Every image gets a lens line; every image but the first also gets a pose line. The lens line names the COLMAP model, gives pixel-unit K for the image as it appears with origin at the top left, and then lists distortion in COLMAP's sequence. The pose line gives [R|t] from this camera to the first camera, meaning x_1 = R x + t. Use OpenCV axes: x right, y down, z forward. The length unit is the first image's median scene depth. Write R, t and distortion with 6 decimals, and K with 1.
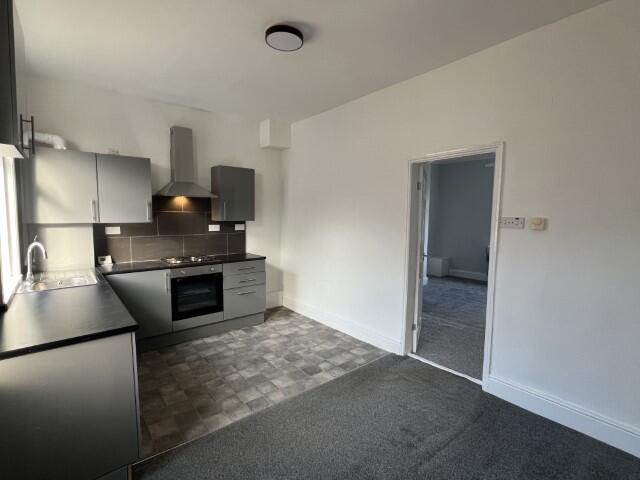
lens RADIAL K [[308.6, 0, 320.1], [0, 308.6, 239.5], [0, 0, 1]] dist [-0.000168, -0.000017]
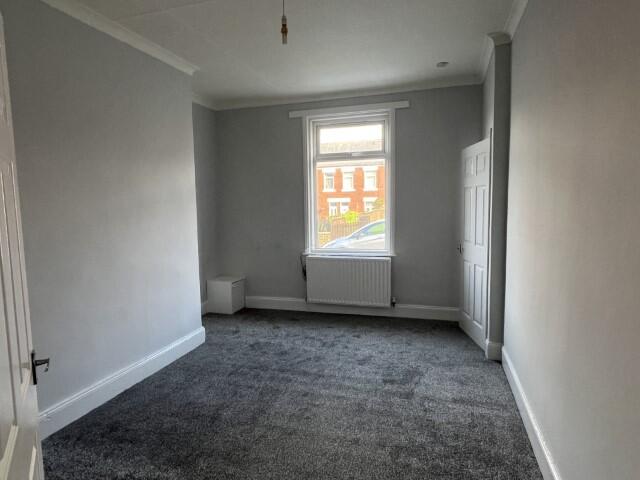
lens RADIAL K [[399.6, 0, 319.3], [0, 399.6, 238.0], [0, 0, 1]] dist [-0.028711, -0.000337]
pose [[0.838515, -0.078530, 0.539189, 0.160683], [0.072727, 0.996836, 0.032083, -0.028154], [-0.540003, 0.012311, 0.841573, 0.342359]]
